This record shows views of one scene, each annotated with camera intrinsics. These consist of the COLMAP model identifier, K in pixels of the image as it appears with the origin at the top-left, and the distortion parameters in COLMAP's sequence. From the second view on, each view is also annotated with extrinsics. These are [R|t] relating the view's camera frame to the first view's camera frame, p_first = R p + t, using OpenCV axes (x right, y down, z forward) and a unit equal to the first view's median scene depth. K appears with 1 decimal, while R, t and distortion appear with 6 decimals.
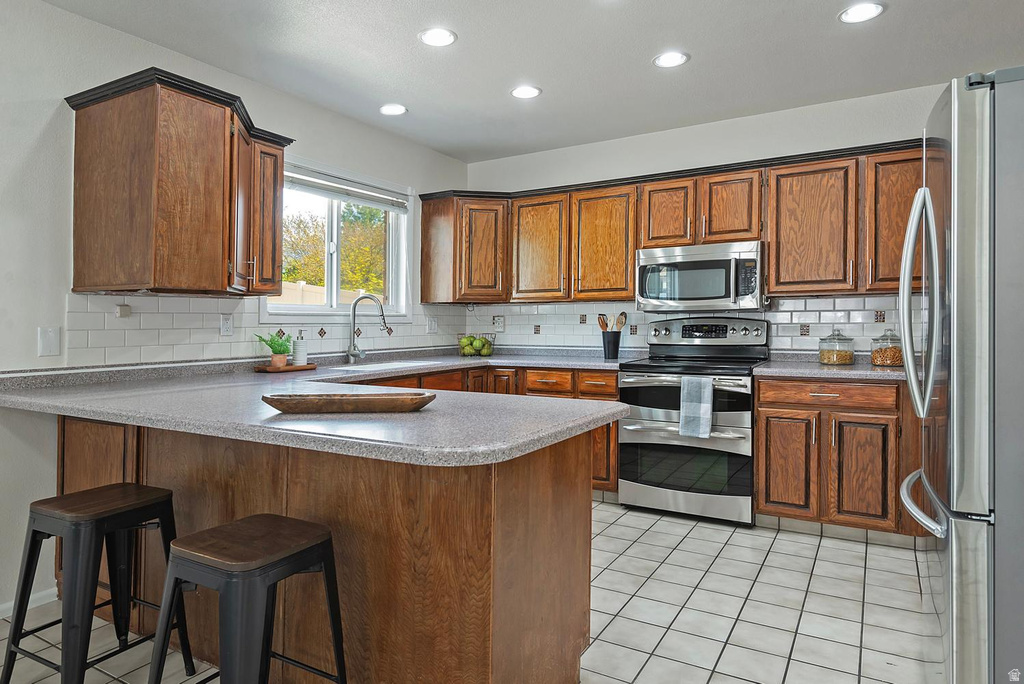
lens RADIAL K [[619.2, 0, 502.6], [0, 619.2, 328.2], [0, 0, 1]] dist [0.026465, -0.001388]
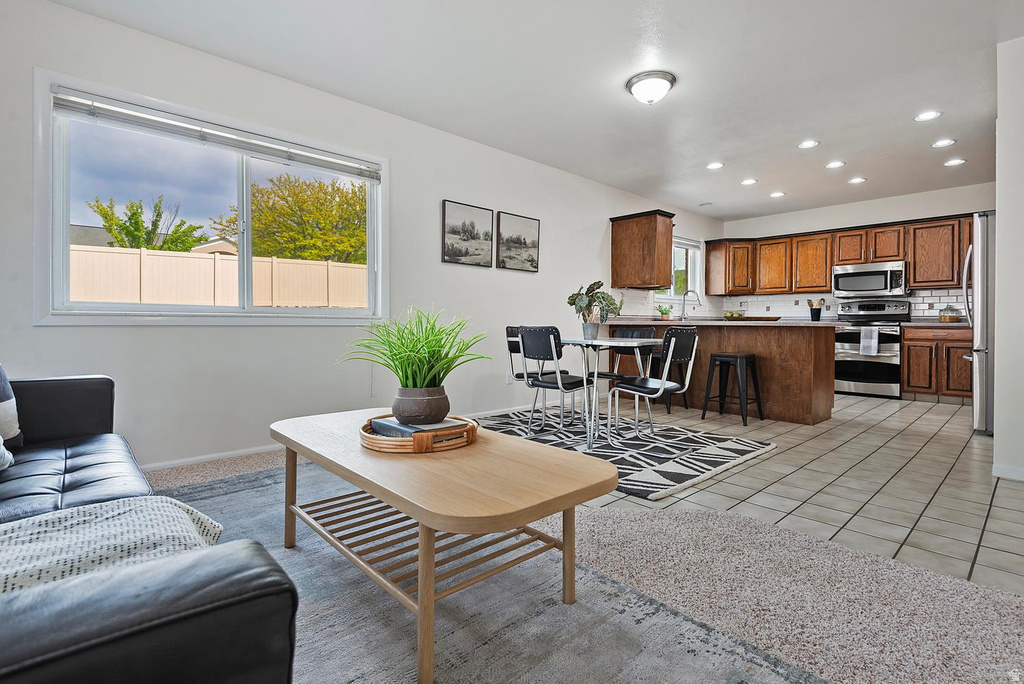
lens RADIAL K [[489.9, 0, 522.3], [0, 489.9, 319.4], [0, 0, 1]] dist [0.022620, -0.021081]
pose [[0.963896, 0.006754, -0.266194, -0.349716], [-0.011176, 0.999823, -0.015103, 0.085365], [0.266045, 0.017532, 0.963801, -0.854644]]
